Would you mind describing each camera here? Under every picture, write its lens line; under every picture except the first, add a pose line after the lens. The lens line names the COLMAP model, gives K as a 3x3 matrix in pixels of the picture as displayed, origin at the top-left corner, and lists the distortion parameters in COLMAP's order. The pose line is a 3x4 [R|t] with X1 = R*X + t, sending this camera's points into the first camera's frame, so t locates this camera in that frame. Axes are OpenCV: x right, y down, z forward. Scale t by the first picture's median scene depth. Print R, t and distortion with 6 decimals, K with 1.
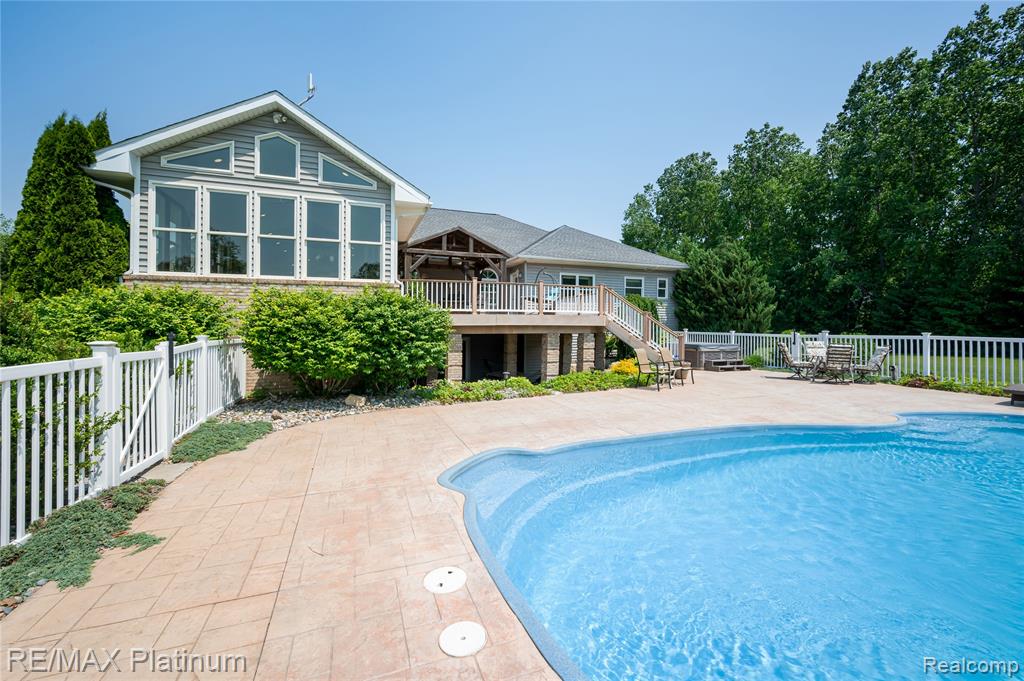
lens RADIAL K [[406.7, 0, 510.9], [0, 406.7, 326.7], [0, 0, 1]] dist [-0.001146, -0.000322]
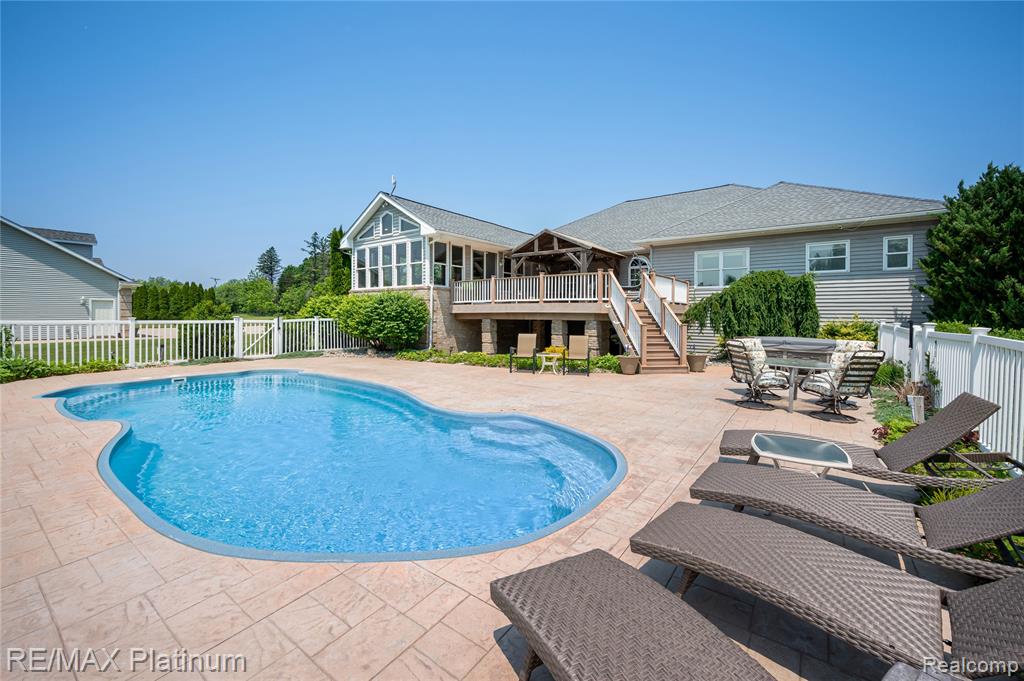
lens RADIAL K [[406.7, 0, 506.0], [0, 406.7, 321.5], [0, 0, 1]] dist [-0.001146, -0.000322]
pose [[0.548009, 0.014672, -0.836344, 1.037274], [-0.006889, 0.999891, 0.013027, 0.009158], [0.836444, -0.001378, 0.548051, 0.324598]]
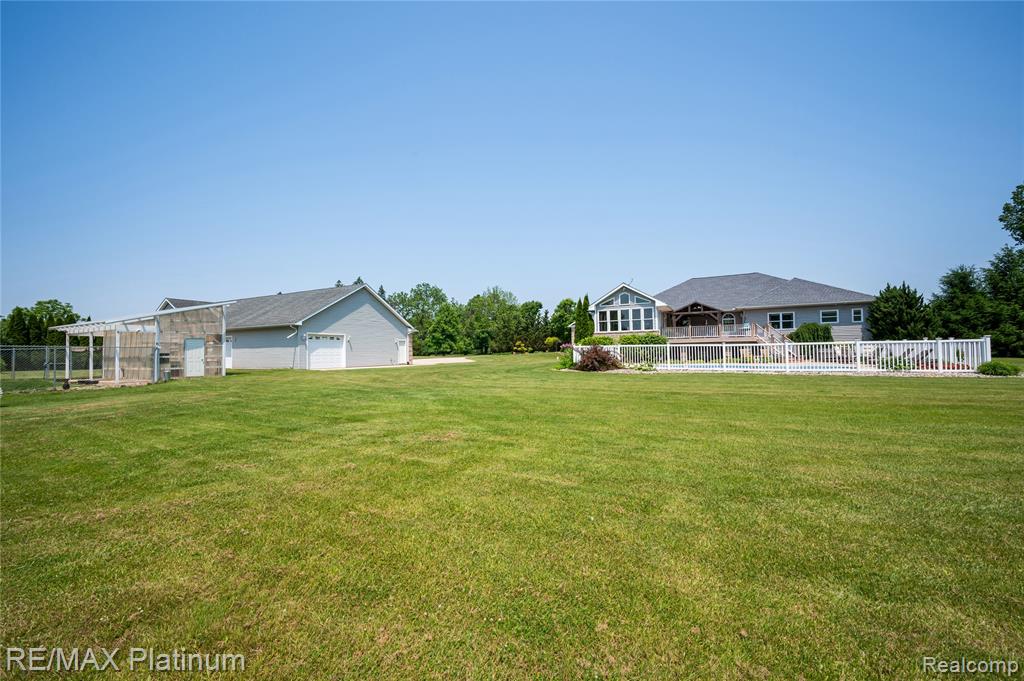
lens RADIAL K [[406.7, 0, 509.4], [0, 406.7, 341.1], [0, 0, 1]] dist [-0.001146, -0.000322]
pose [[0.670065, -0.036822, -0.741389, 1.148667], [0.012670, 0.999191, -0.038176, 0.078130], [0.742194, 0.016187, 0.669989, -1.779902]]
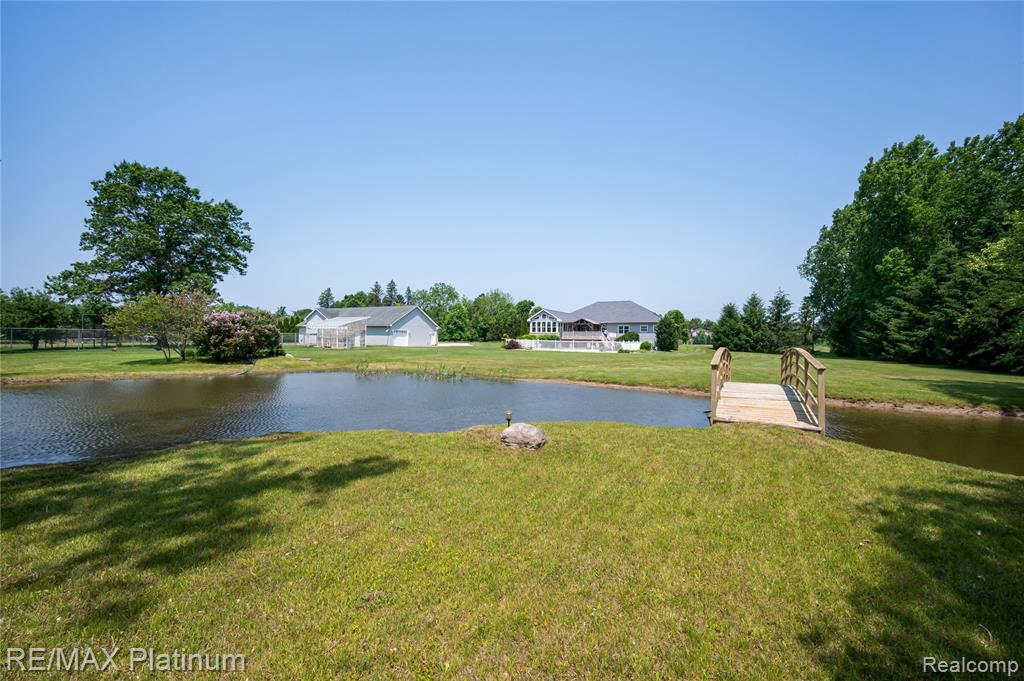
lens RADIAL K [[406.7, 0, 508.3], [0, 406.7, 347.5], [0, 0, 1]] dist [-0.001146, -0.000322]
pose [[0.646502, 0.018099, -0.762698, 3.708150], [-0.018608, 0.999795, 0.007952, 0.088799], [0.762686, 0.009052, 0.646706, -3.411955]]
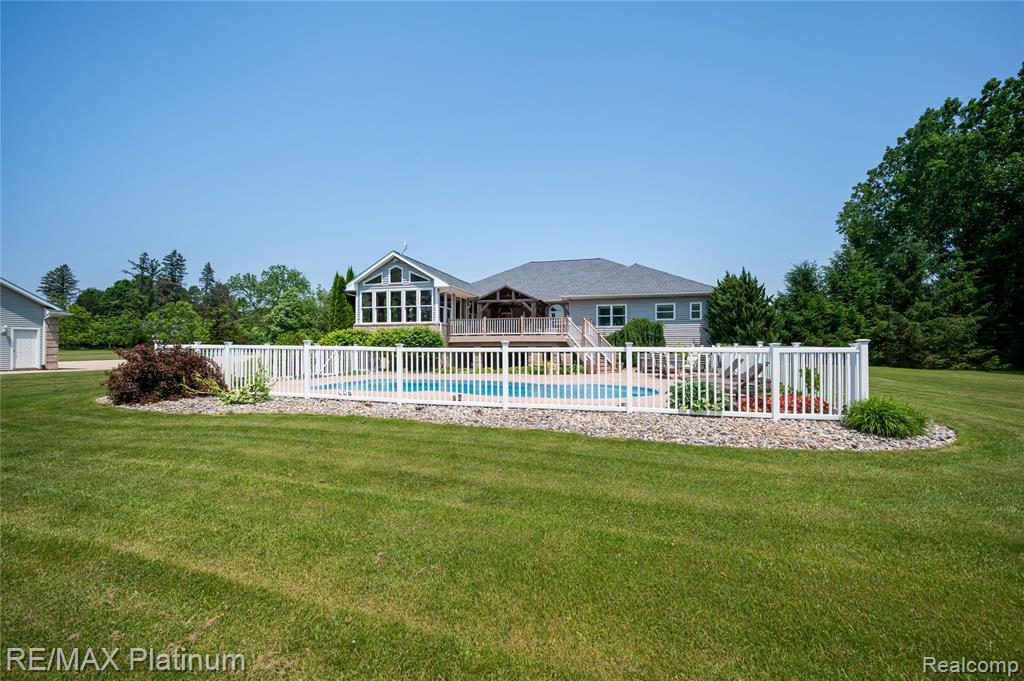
lens RADIAL K [[406.7, 0, 511.9], [0, 406.7, 338.9], [0, 0, 1]] dist [-0.001146, -0.000322]
pose [[0.818303, -0.018434, -0.574492, 1.132514], [-0.000242, 0.999474, -0.032415, 0.046803], [0.574787, 0.026664, 0.817868, -0.499123]]
